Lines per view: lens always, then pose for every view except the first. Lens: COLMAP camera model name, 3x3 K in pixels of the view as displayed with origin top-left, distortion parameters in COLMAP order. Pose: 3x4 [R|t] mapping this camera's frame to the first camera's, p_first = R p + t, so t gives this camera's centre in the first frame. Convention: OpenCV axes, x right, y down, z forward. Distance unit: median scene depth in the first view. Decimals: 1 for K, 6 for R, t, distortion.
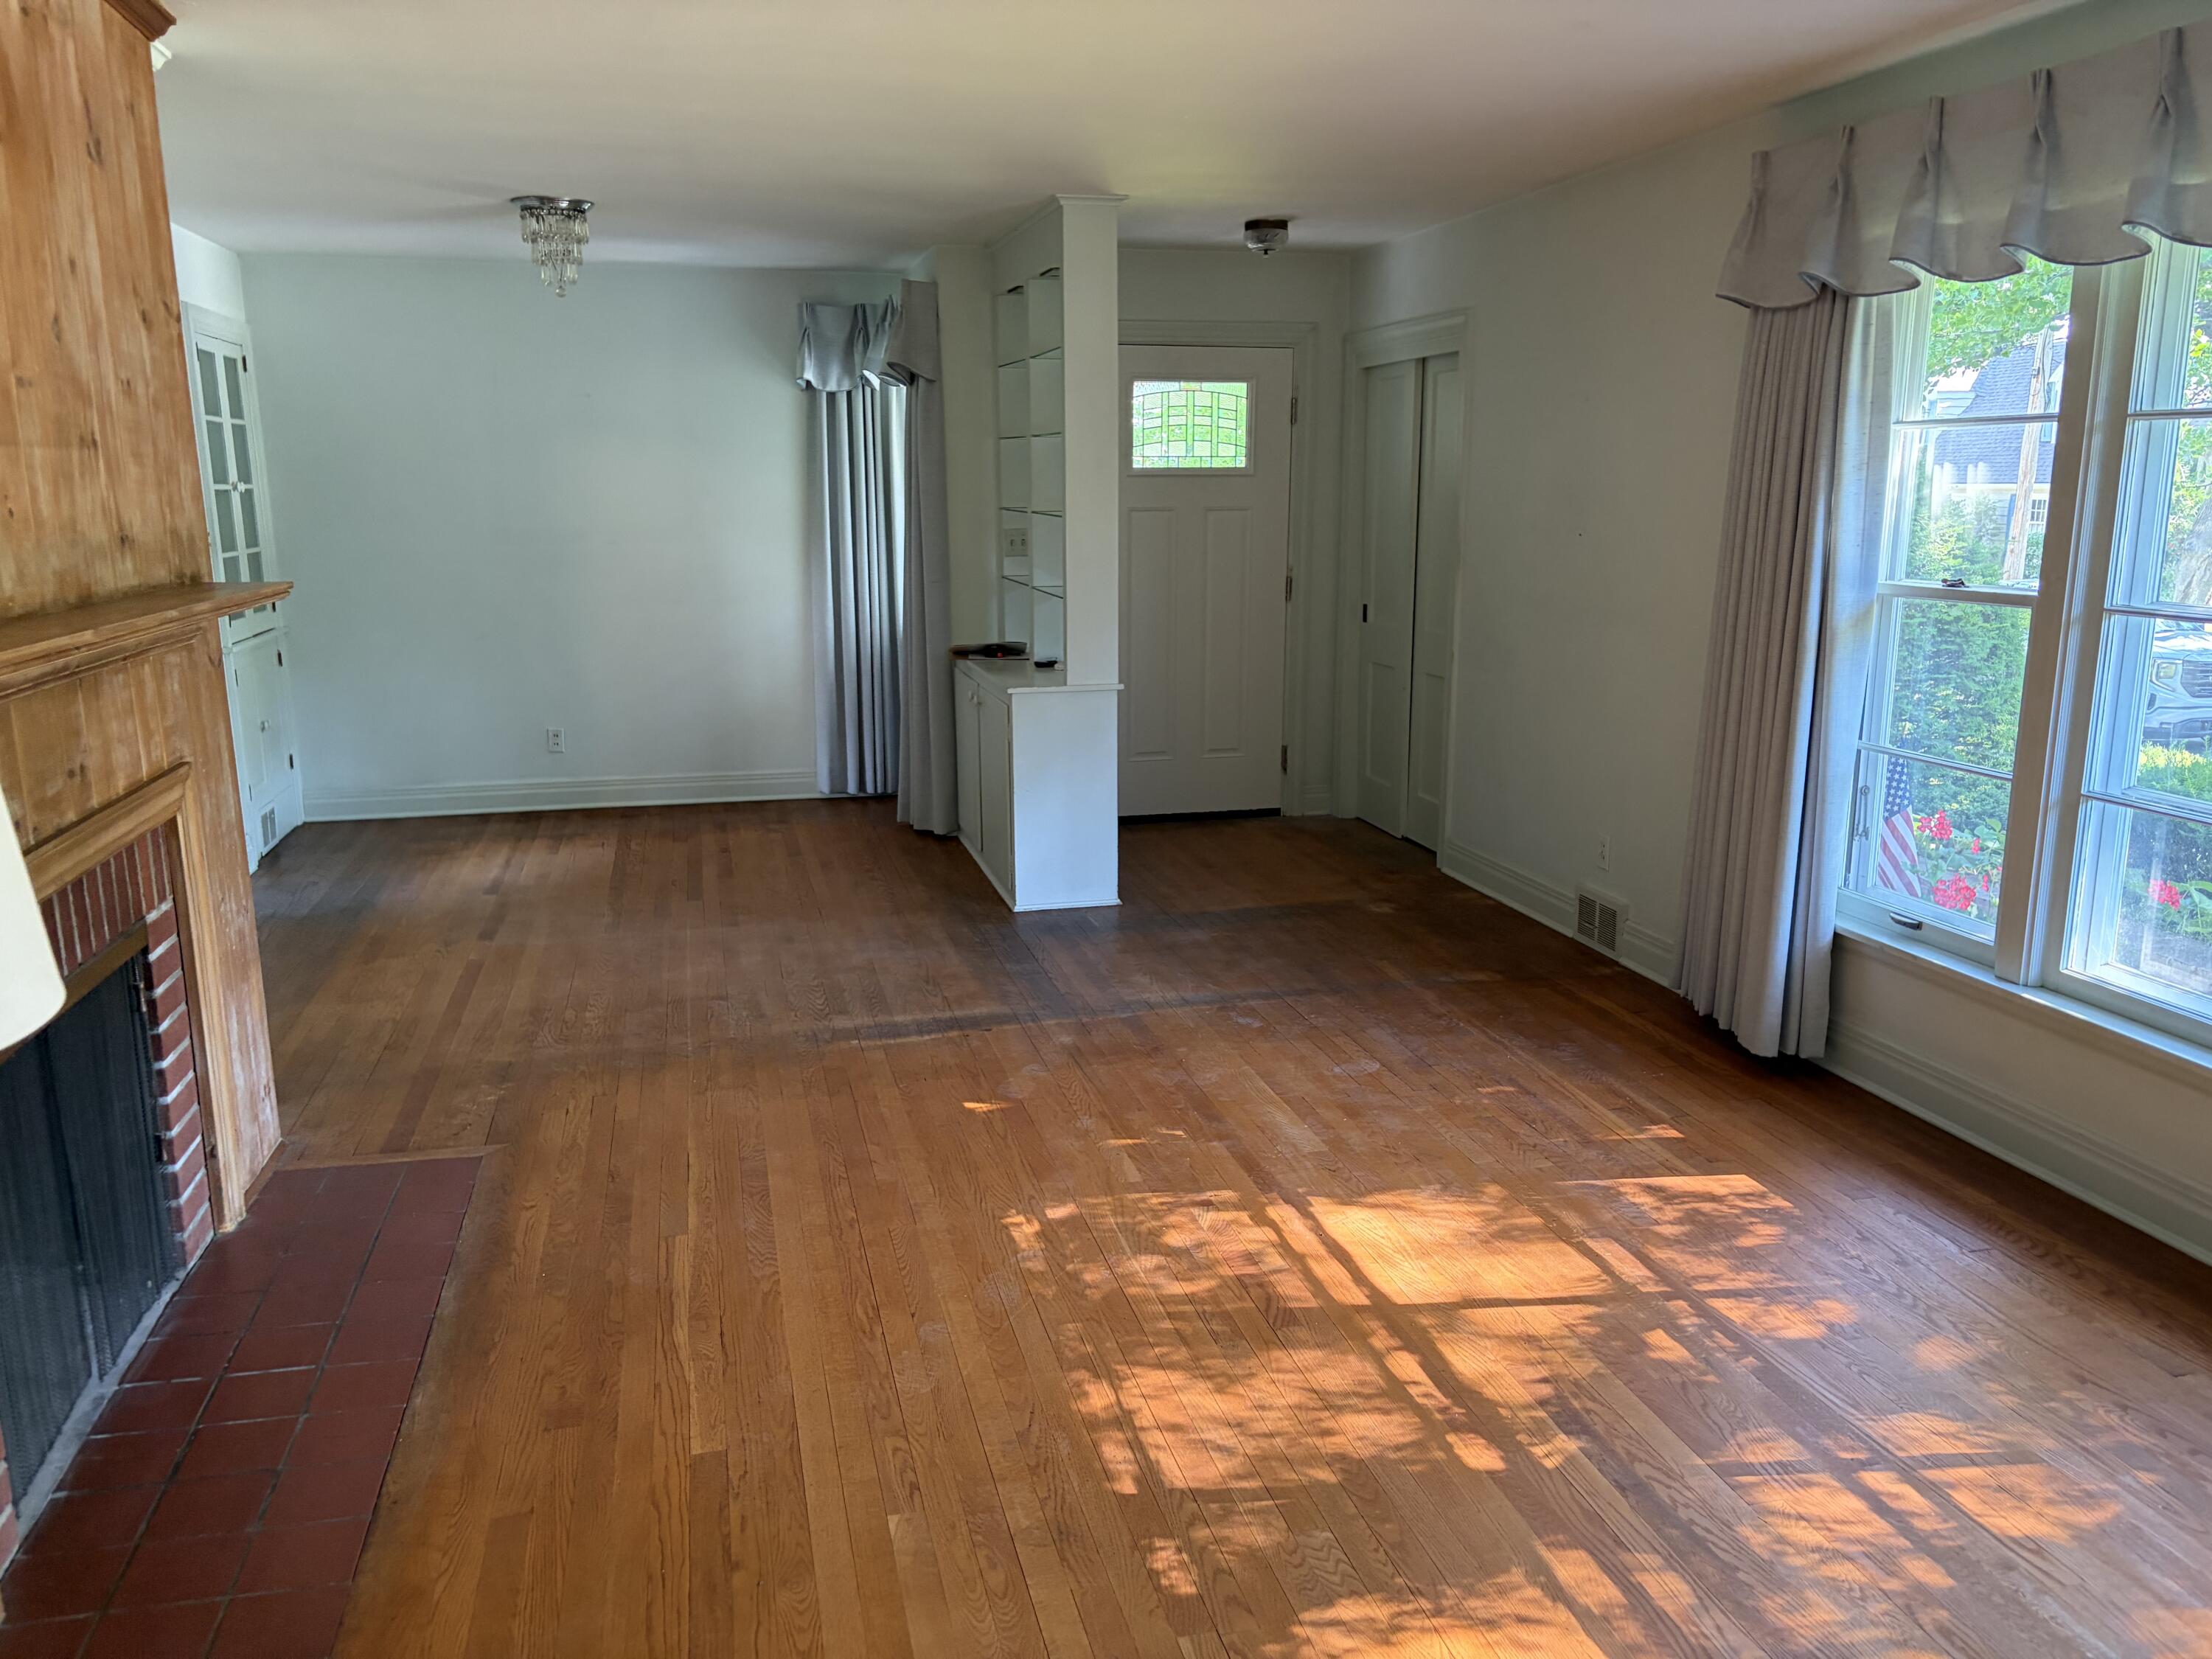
lens RADIAL K [[1679.8, 0, 1110.8], [0, 1679.8, 823.1], [0, 0, 1]] dist [0.066991, -0.073659]
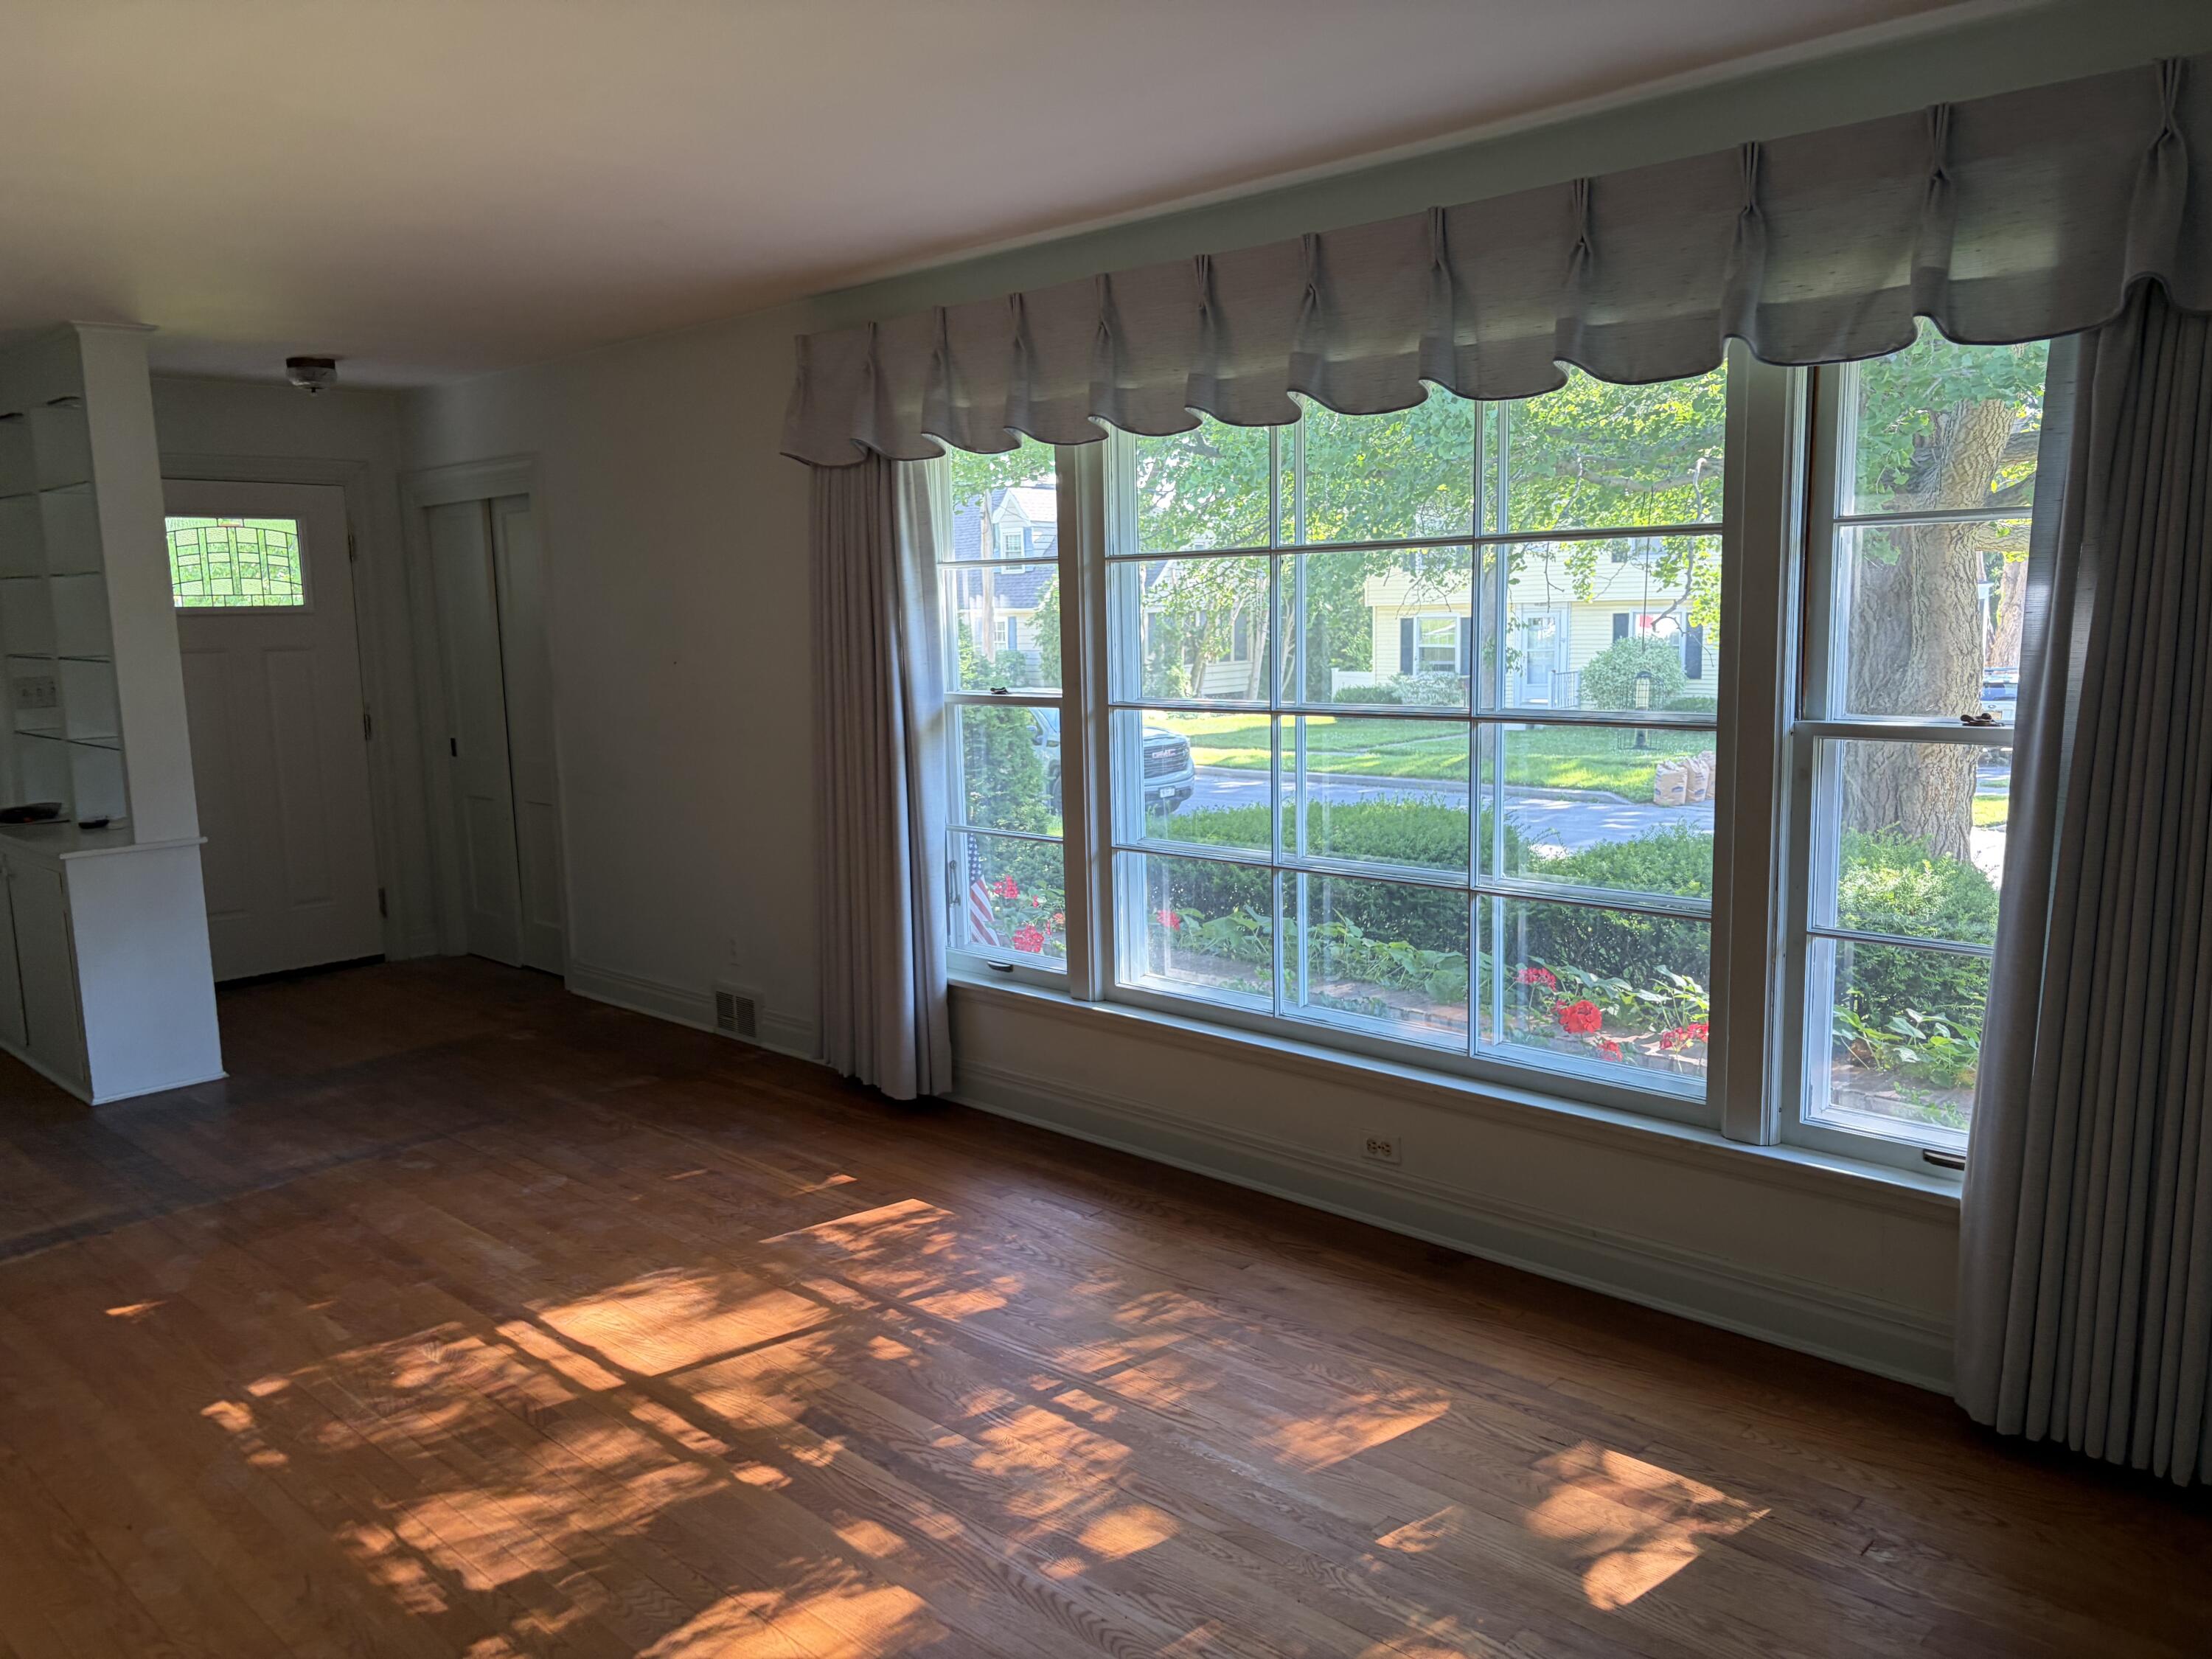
lens RADIAL K [[1673.6, 0, 1106.0], [0, 1673.6, 829.5], [0, 0, 1]] dist [0.021186, -0.004611]
pose [[0.846291, -0.091041, 0.524883, -0.088353], [0.127730, 0.991225, -0.034016, 0.010742], [-0.517181, 0.095831, 0.850494, -0.067814]]
